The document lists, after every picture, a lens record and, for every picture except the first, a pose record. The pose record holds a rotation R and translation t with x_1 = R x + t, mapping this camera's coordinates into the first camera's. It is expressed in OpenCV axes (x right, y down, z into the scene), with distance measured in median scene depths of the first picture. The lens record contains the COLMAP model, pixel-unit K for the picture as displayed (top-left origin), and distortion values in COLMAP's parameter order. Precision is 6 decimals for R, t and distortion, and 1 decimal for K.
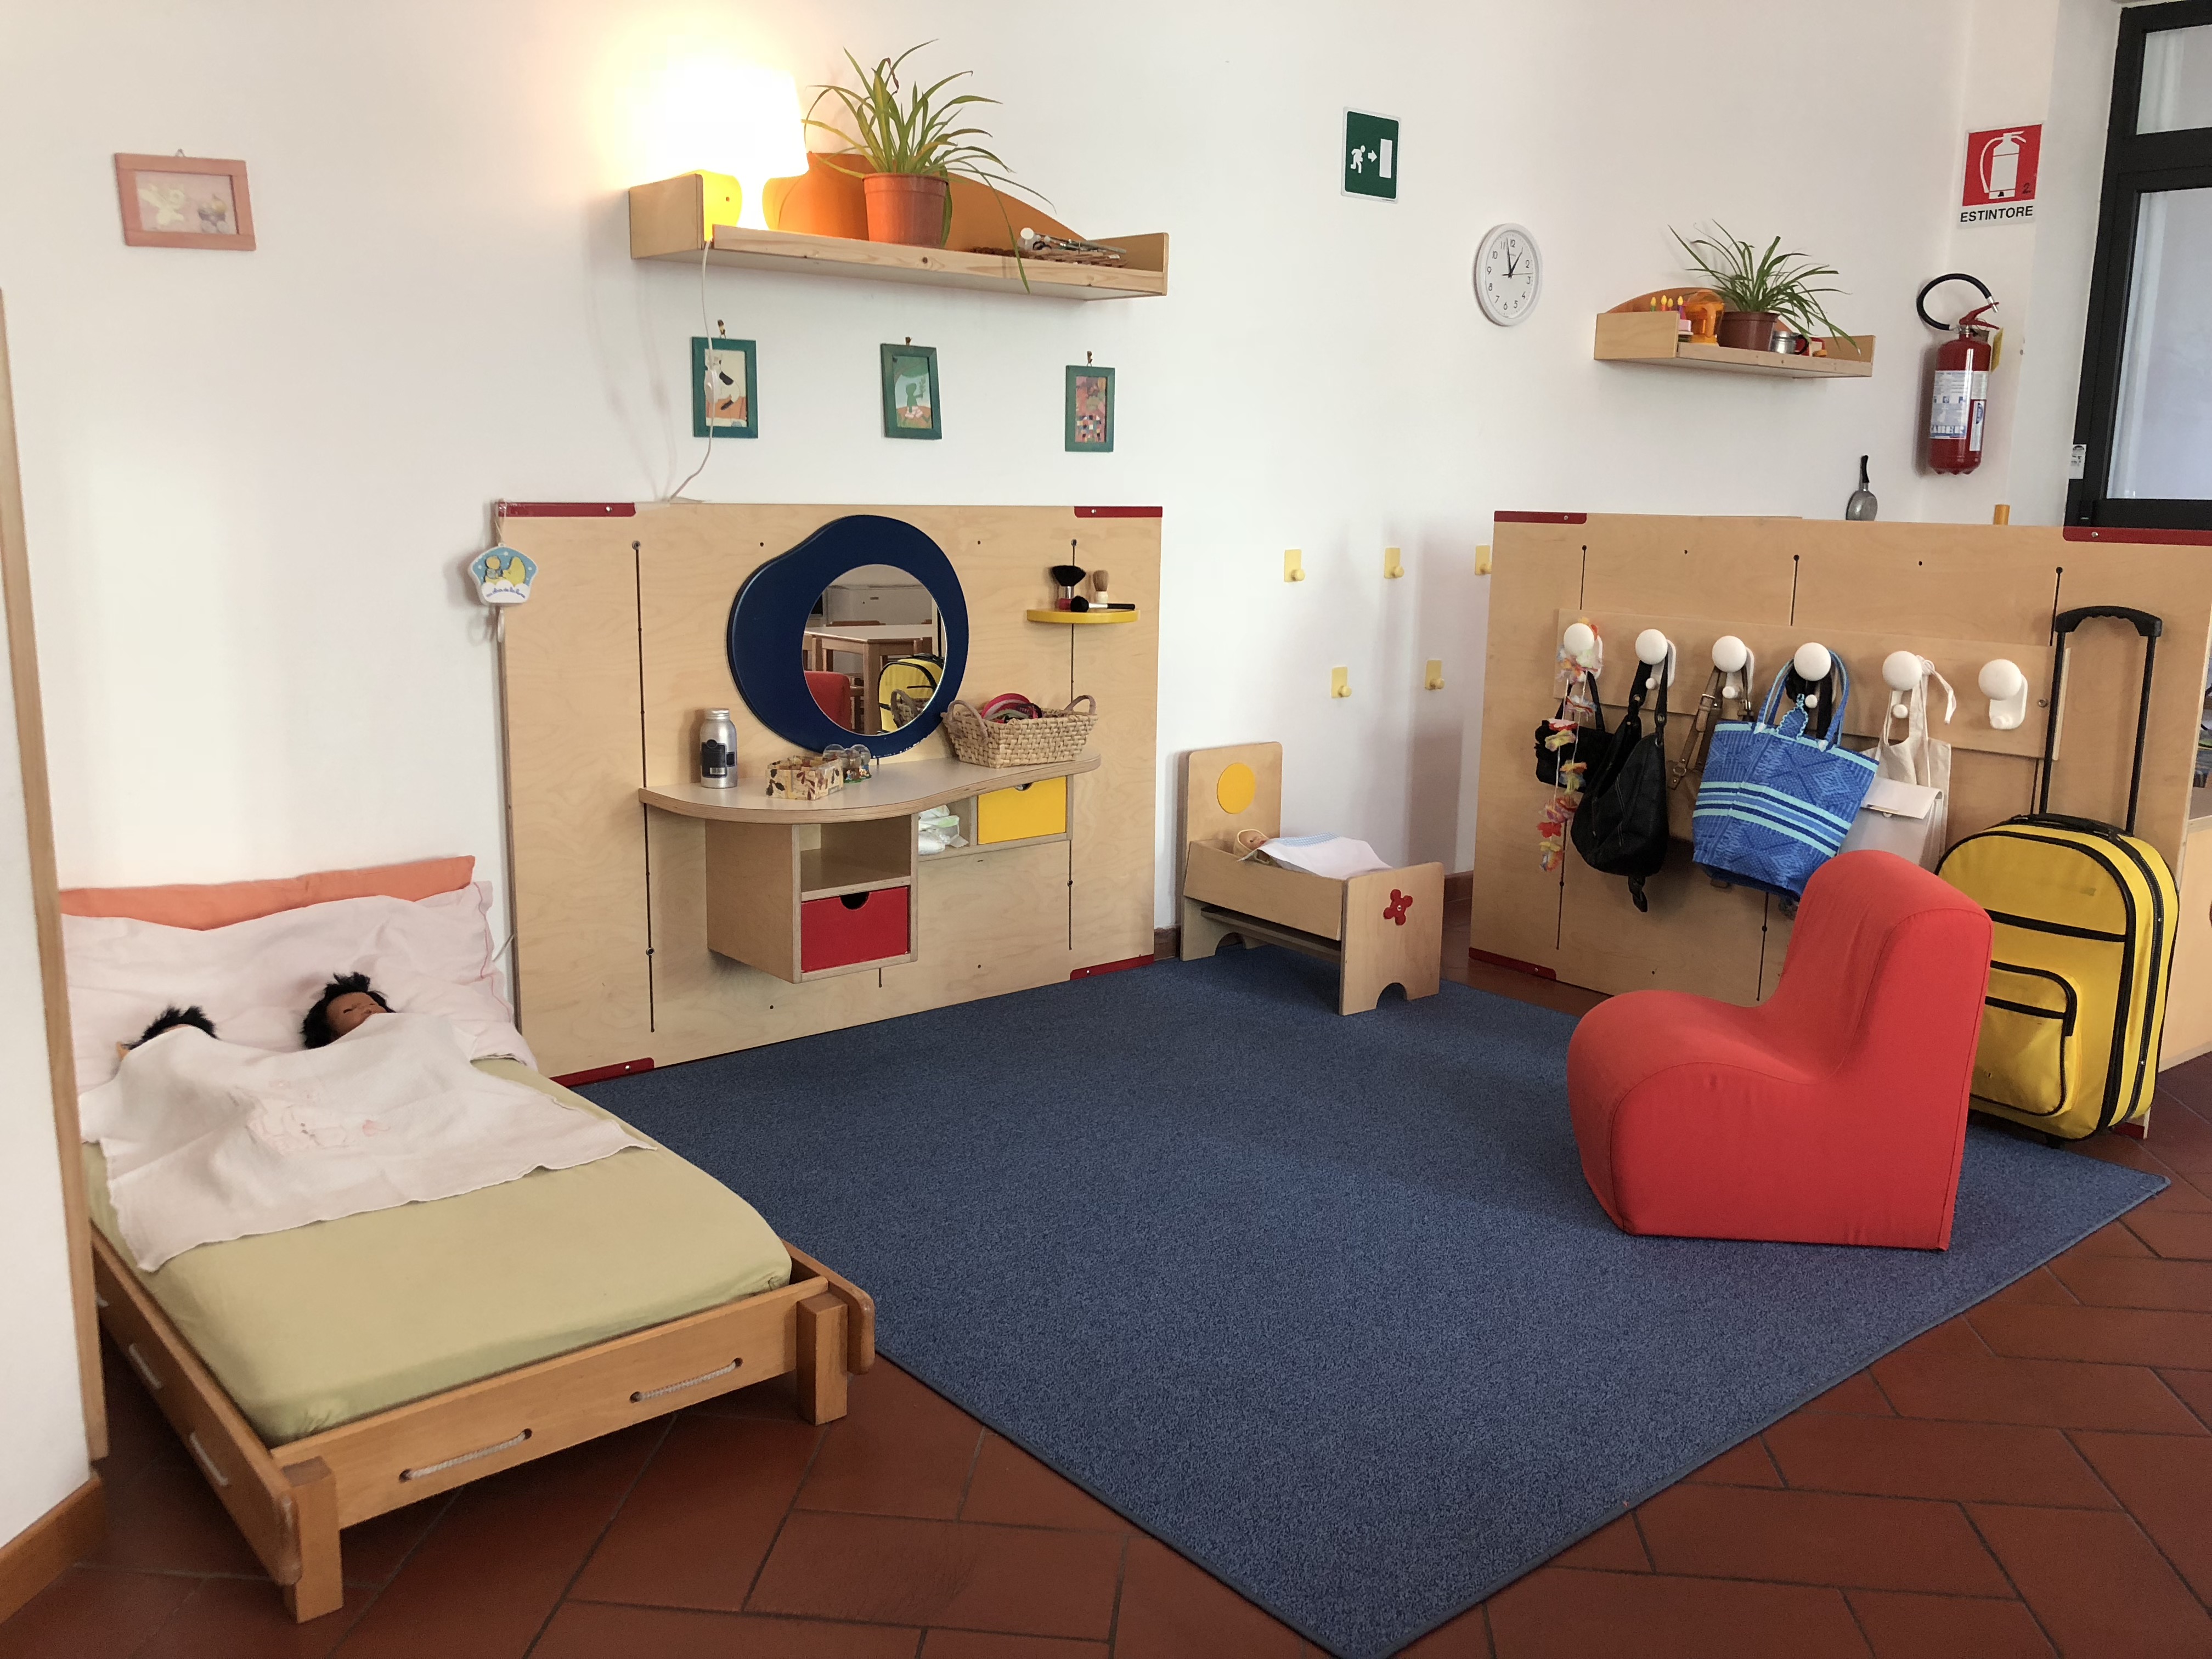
lens RADIAL K [[1829.2, 0, 1106.3], [0, 1829.2, 827.1], [0, 0, 1]] dist [-0.002301, 0.001476]
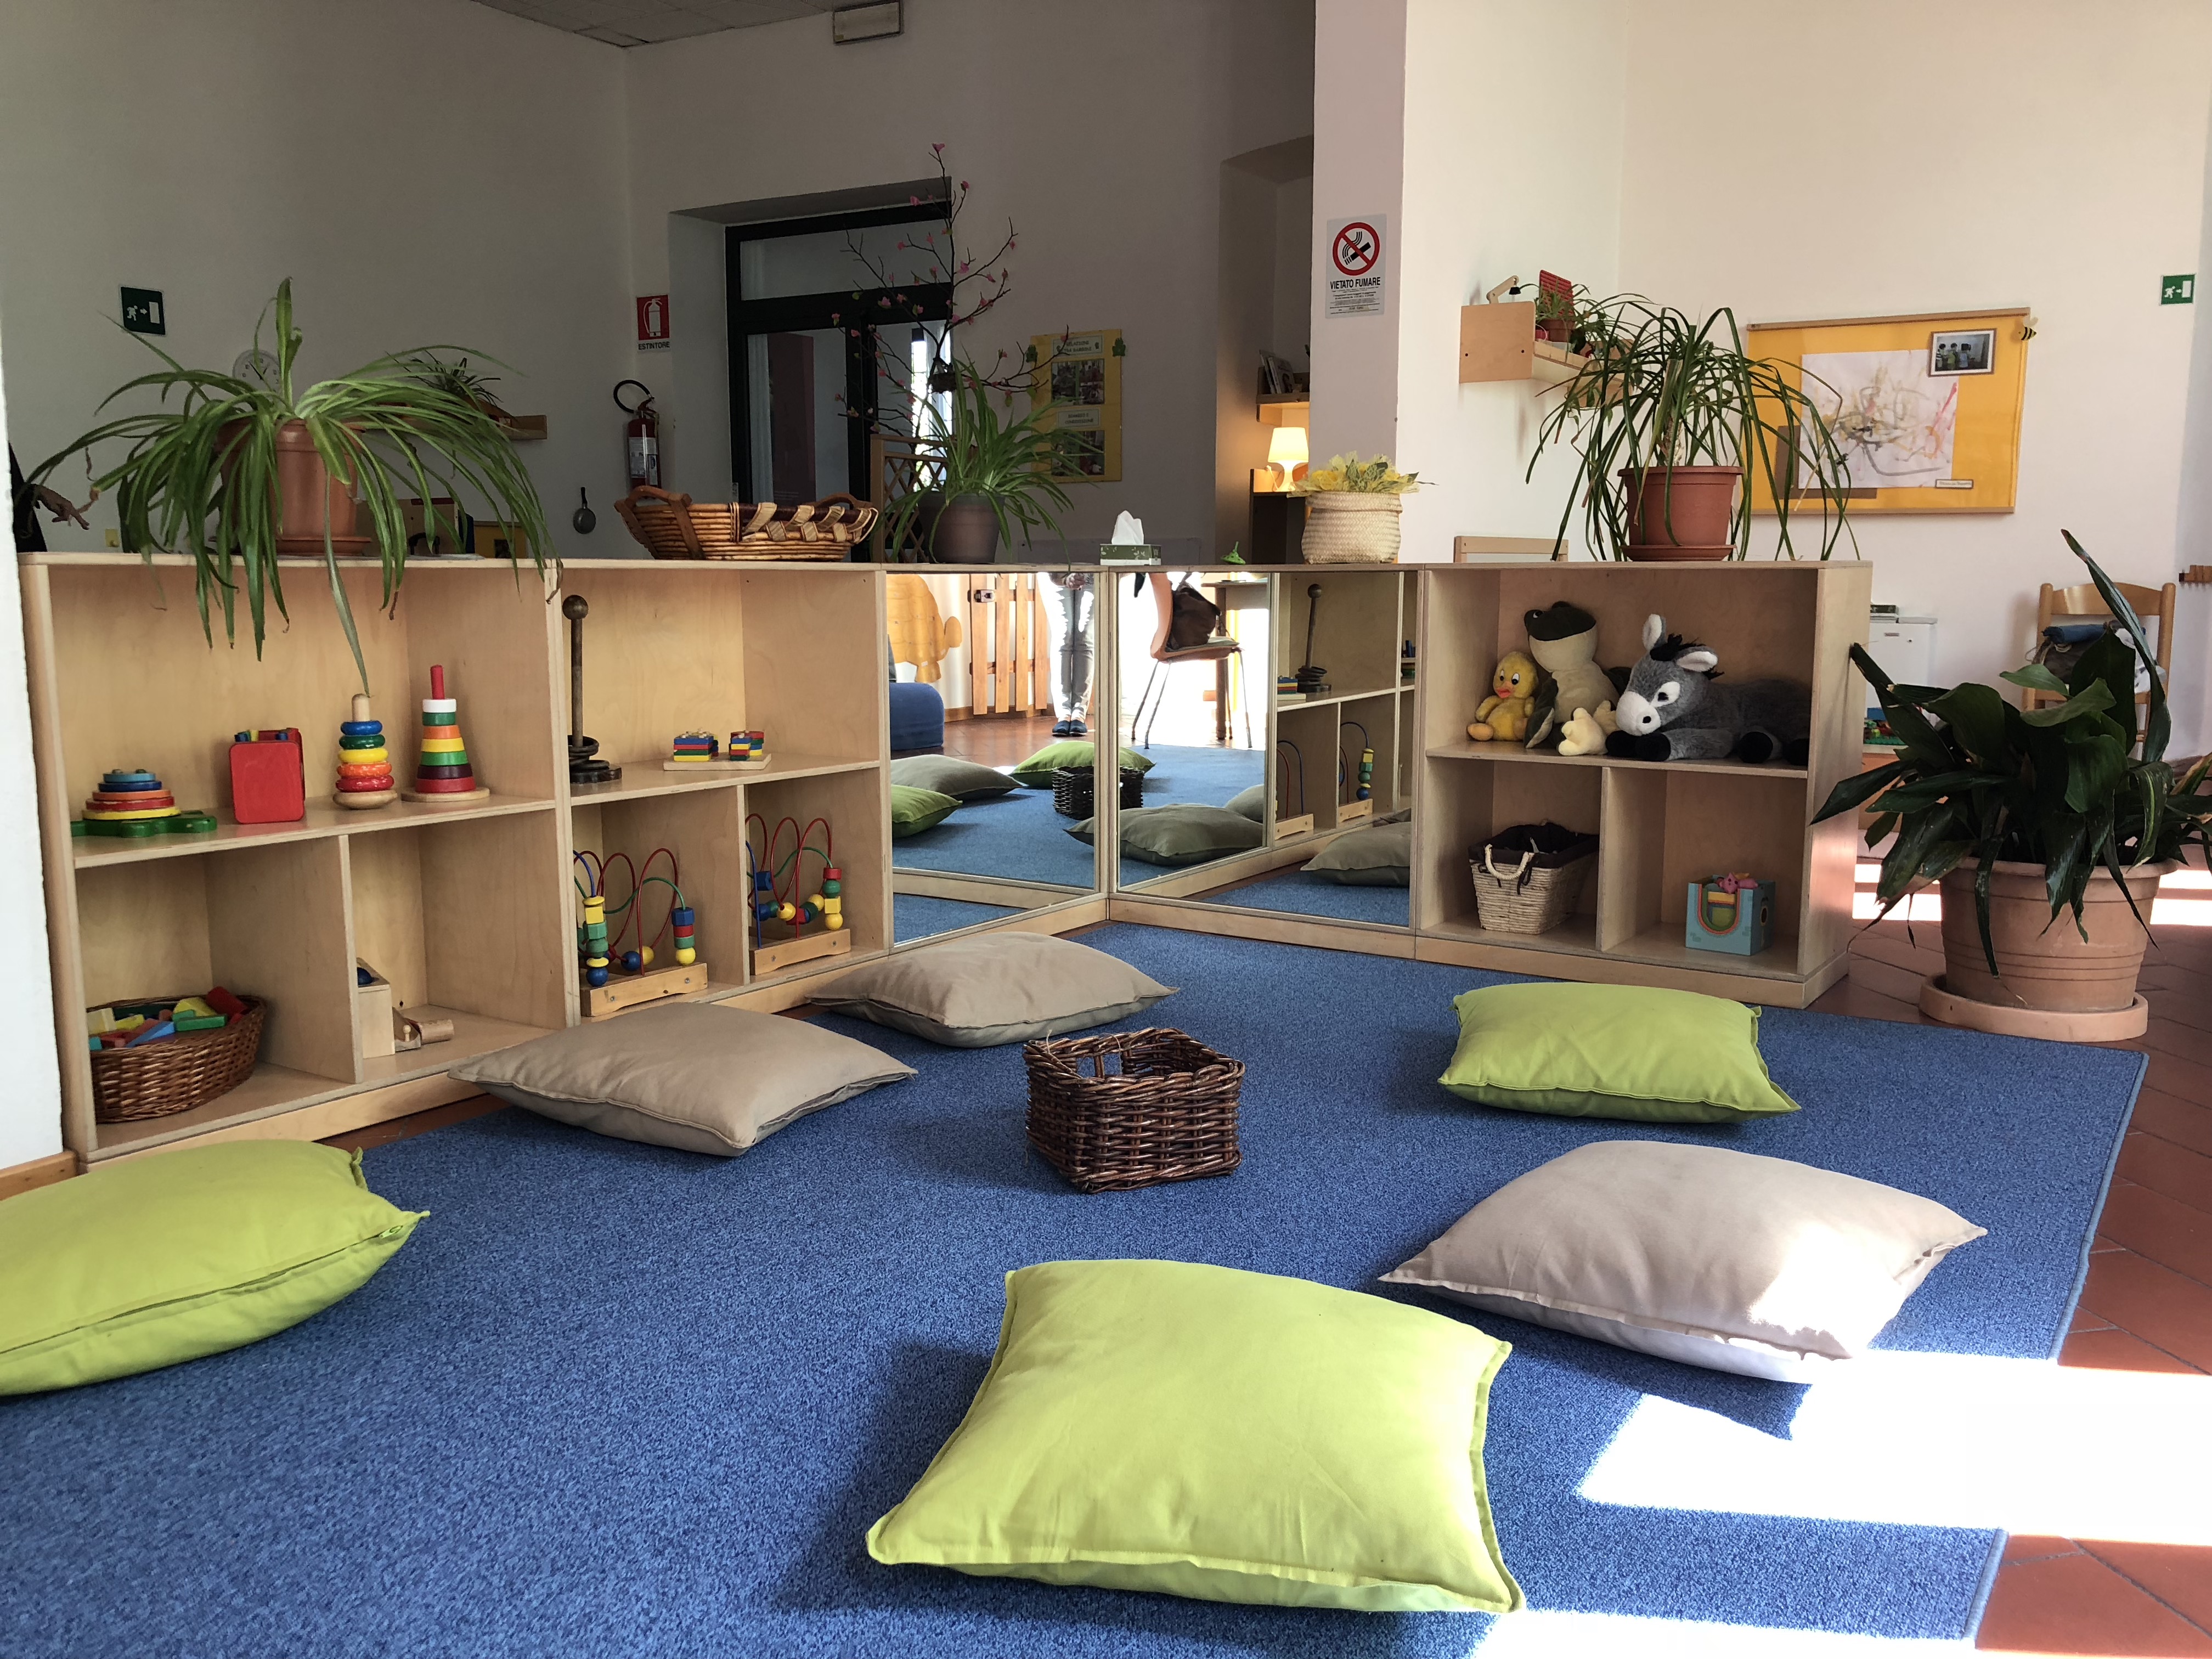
lens RADIAL K [[1829.2, 0, 1107.0], [0, 1829.2, 830.4], [0, 0, 1]] dist [-0.002301, 0.001476]
pose [[0.958756, -0.054673, 0.278922, 0.391212], [0.067944, 0.996960, -0.038127, 0.204313], [-0.275990, 0.055505, 0.959557, -0.712300]]
